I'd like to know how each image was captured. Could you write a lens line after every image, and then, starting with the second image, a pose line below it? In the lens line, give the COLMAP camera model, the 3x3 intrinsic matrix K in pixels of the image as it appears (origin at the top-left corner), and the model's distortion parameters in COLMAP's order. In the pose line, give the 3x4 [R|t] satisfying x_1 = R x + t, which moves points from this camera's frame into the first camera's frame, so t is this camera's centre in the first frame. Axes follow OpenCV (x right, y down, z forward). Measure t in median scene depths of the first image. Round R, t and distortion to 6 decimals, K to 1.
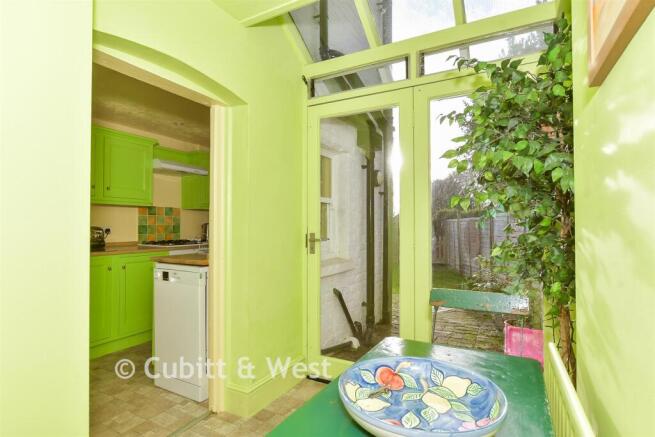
lens RADIAL K [[333.4, 0, 327.6], [0, 333.4, 217.3], [0, 0, 1]] dist [-0.000961, -0.000019]
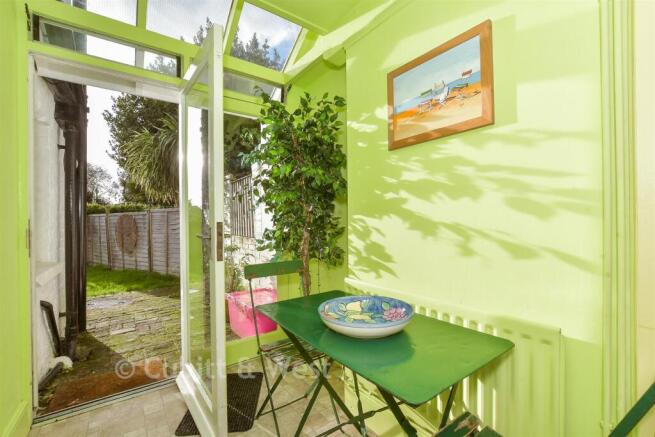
lens RADIAL K [[285.9, 0, 325.3], [0, 285.9, 218.8], [0, 0, 1]] dist [-0.003464, -0.000274]
pose [[0.449991, -0.006793, 0.893007, -0.193392], [-0.009062, 0.999885, 0.012173, 0.008790], [-0.892987, -0.013570, 0.449877, 0.096947]]
